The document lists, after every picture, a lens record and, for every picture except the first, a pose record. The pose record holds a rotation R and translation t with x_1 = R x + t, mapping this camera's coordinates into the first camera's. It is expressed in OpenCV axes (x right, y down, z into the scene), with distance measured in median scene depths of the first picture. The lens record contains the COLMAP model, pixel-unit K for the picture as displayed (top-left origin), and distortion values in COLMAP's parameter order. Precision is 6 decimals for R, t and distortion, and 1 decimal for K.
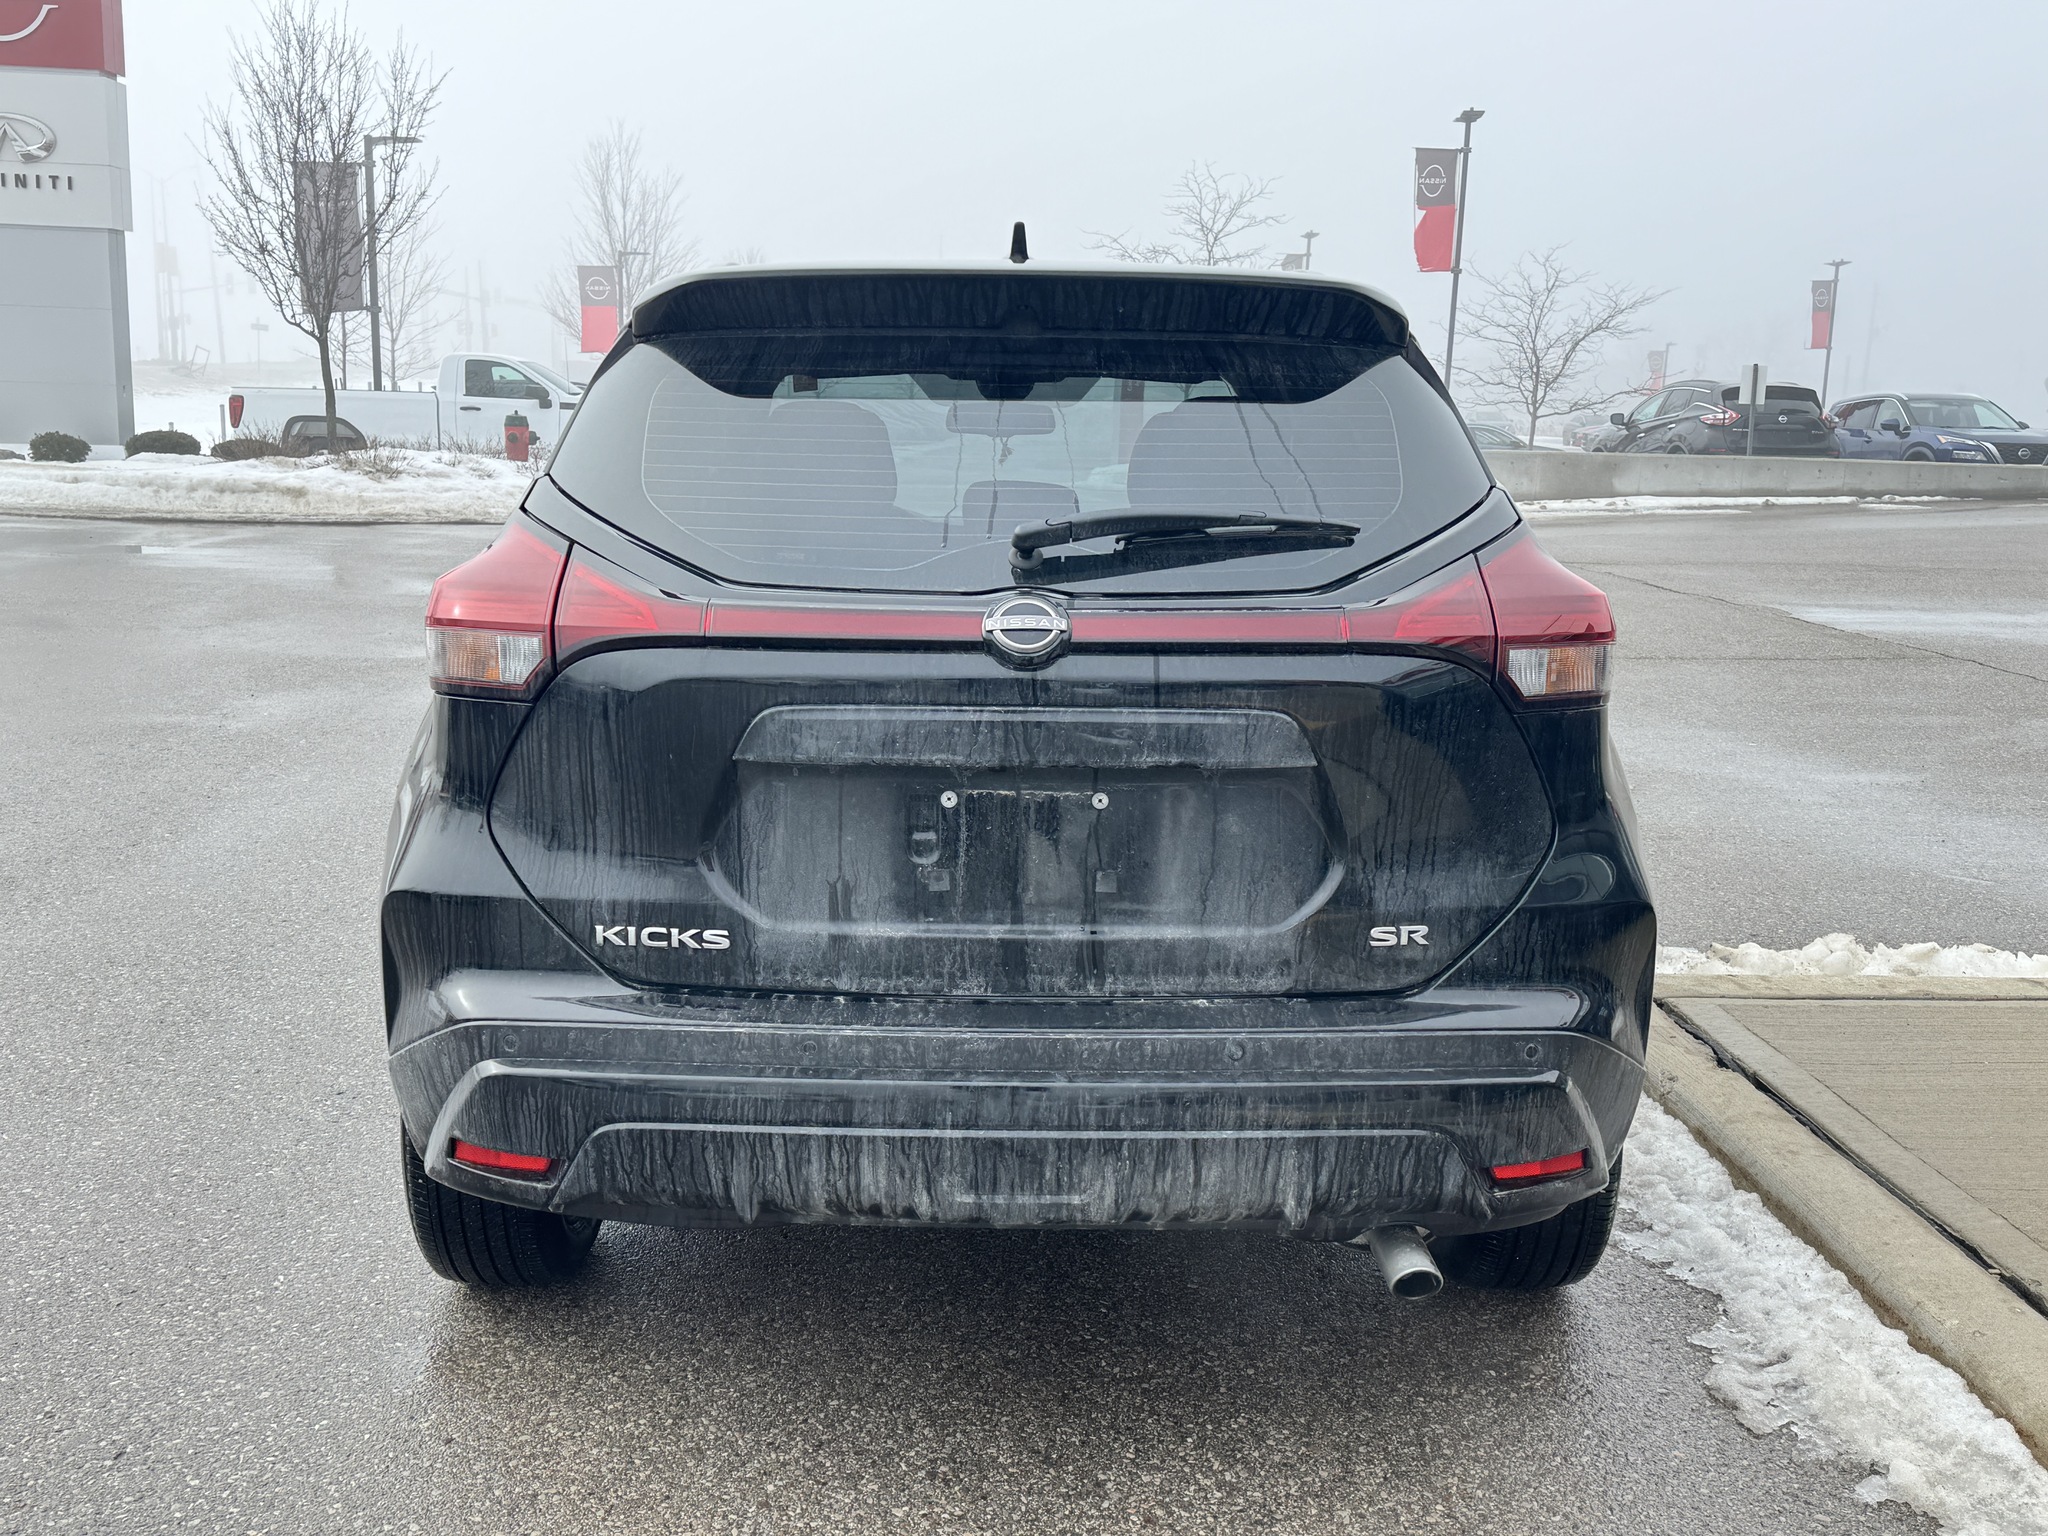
lens RADIAL K [[2055.2, 0, 964.2], [0, 2055.2, 771.9], [0, 0, 1]] dist [0.045688, 0.000000]
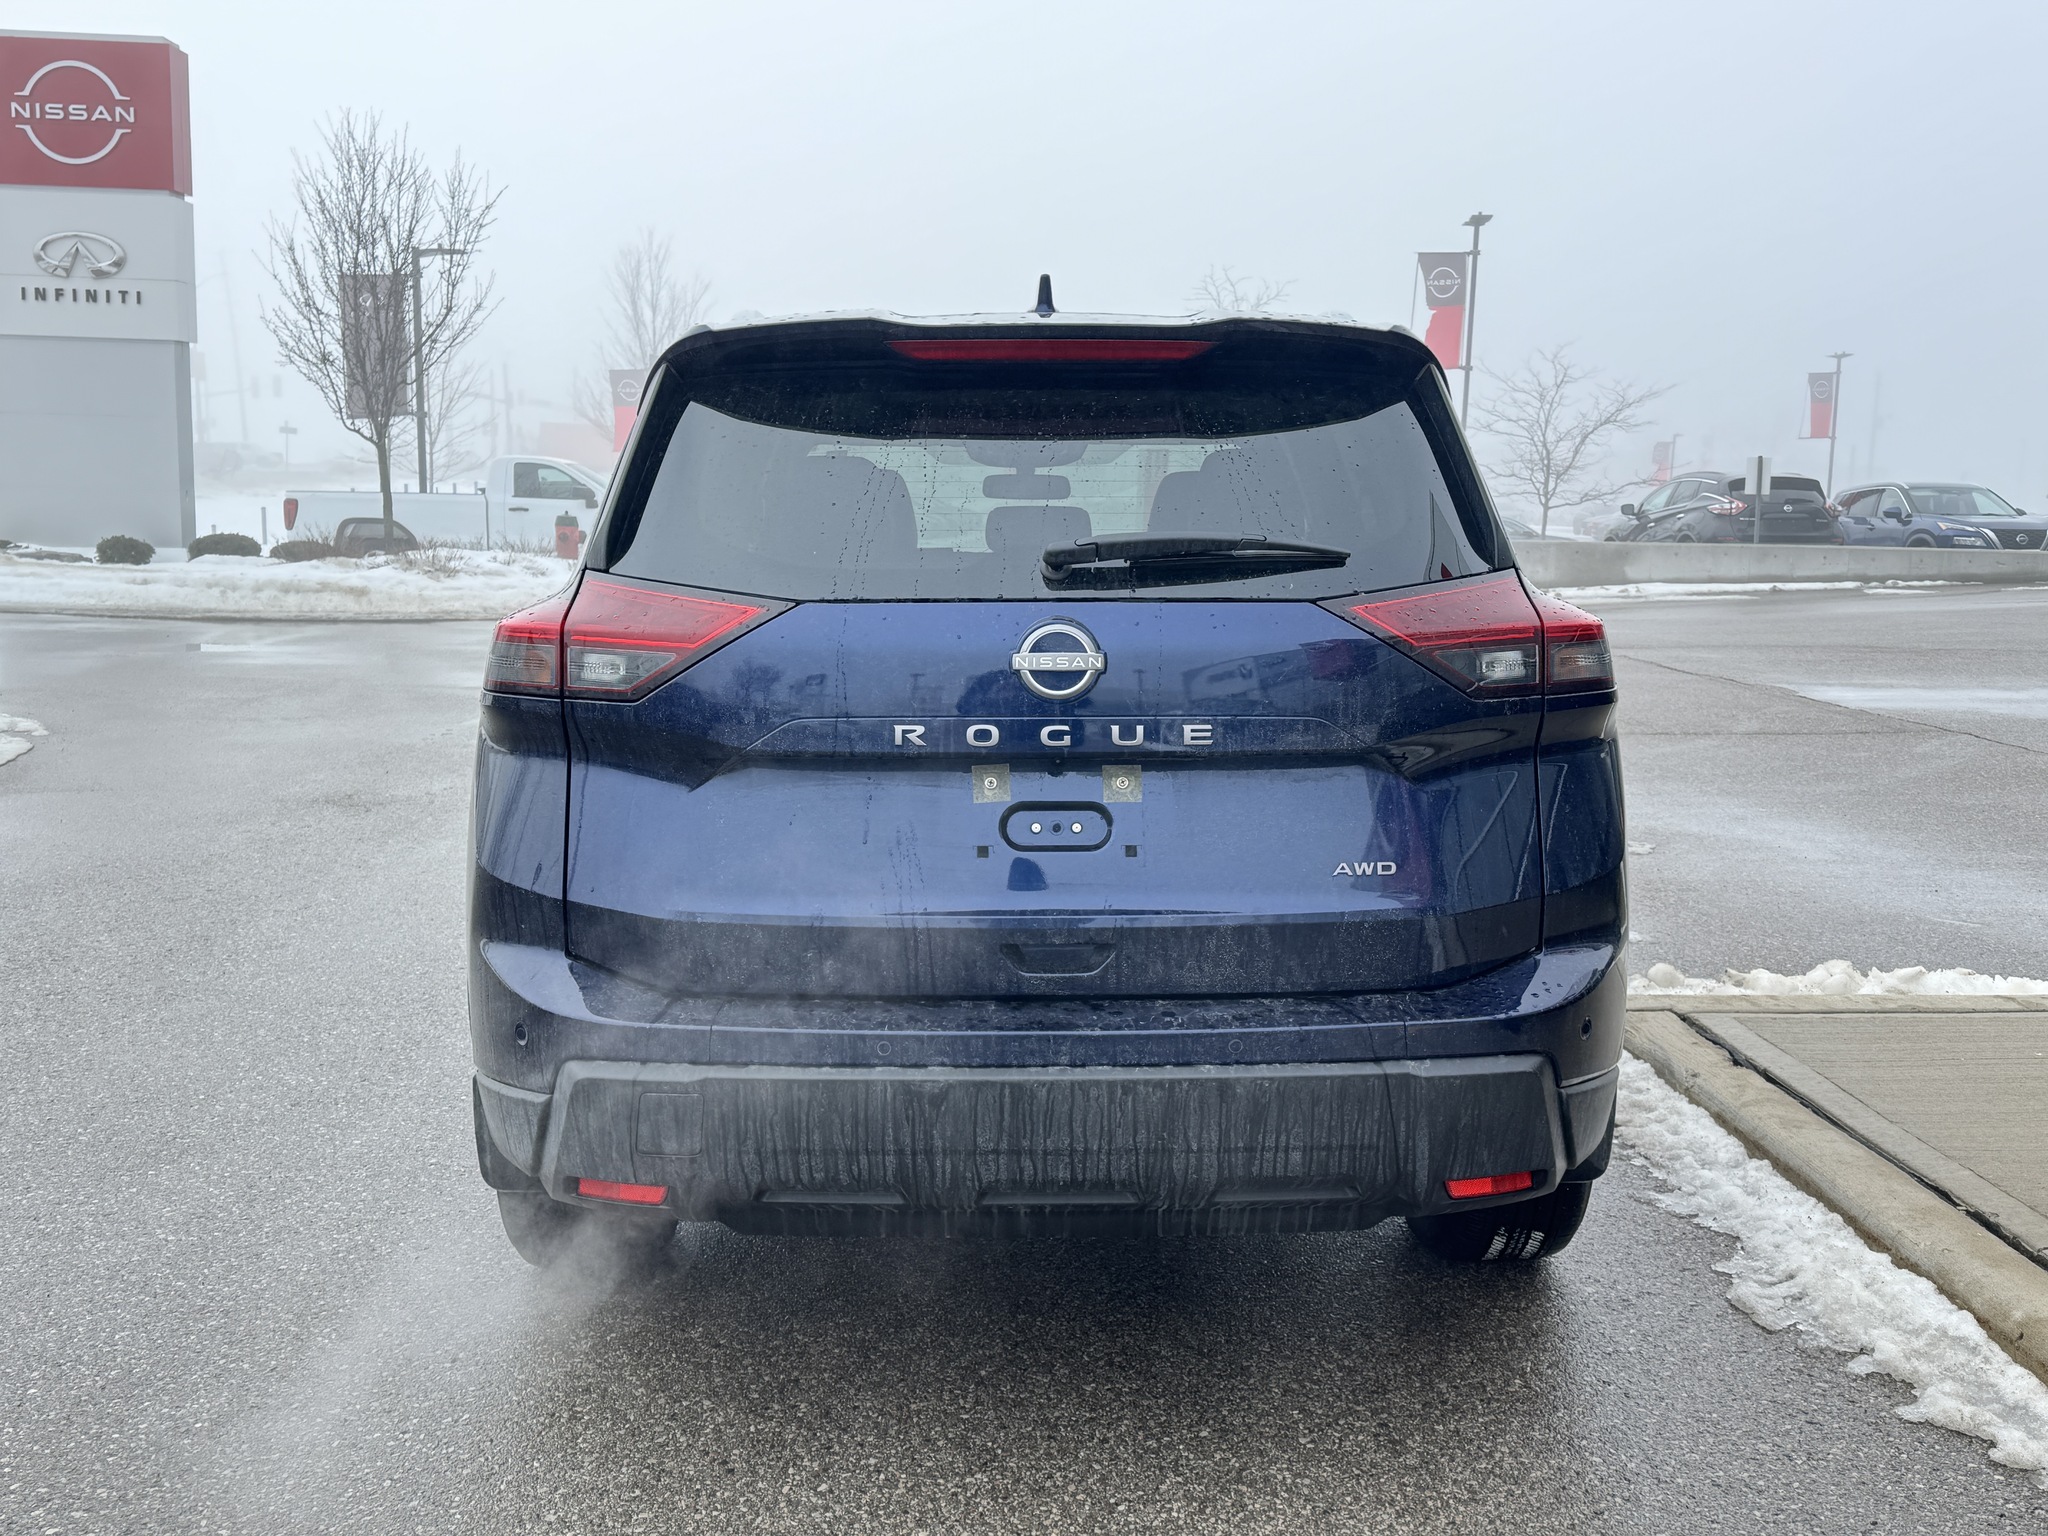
lens RADIAL K [[2055.2, 0, 1010.9], [0, 2055.2, 777.3], [0, 0, 1]] dist [0.045688, 0.000000]
pose [[0.999852, -0.010901, 0.013274, -0.011500], [0.011454, 0.999041, -0.042258, 0.005098], [-0.012801, 0.042404, 0.999019, -0.033570]]
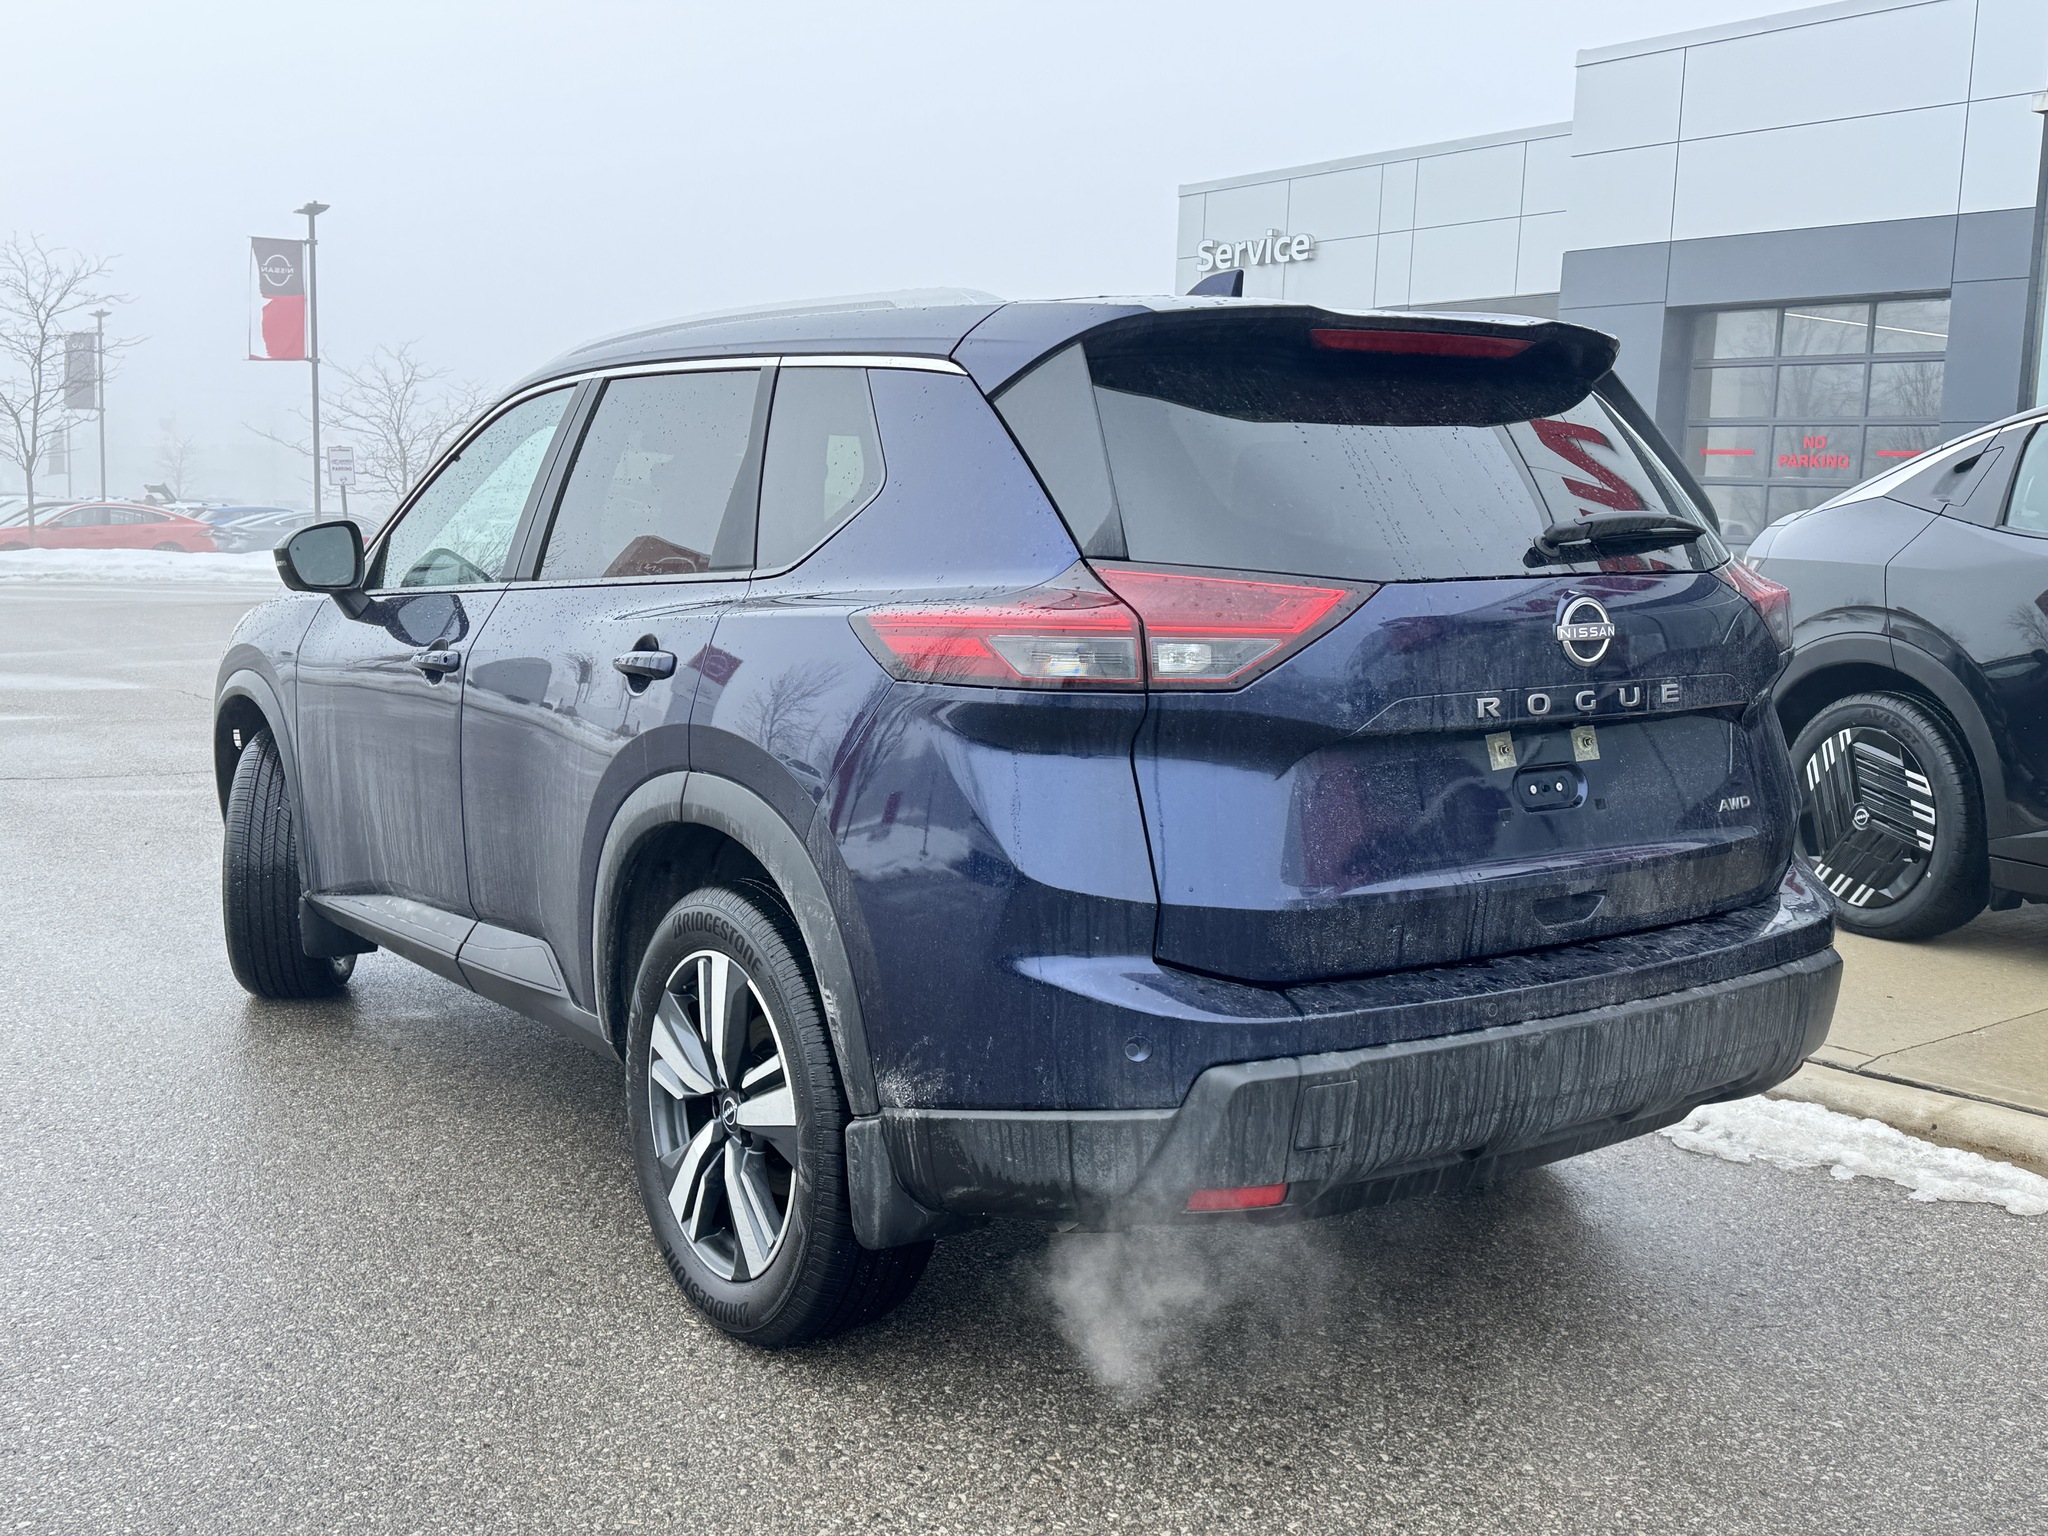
lens RADIAL K [[2055.2, 0, 1011.4], [0, 2055.2, 759.7], [0, 0, 1]] dist [0.045688, 0.000000]
pose [[0.822514, -0.077143, 0.563488, -0.124417], [0.104023, 0.994451, -0.015698, -0.001140], [-0.559151, 0.071528, 0.825975, 0.003661]]
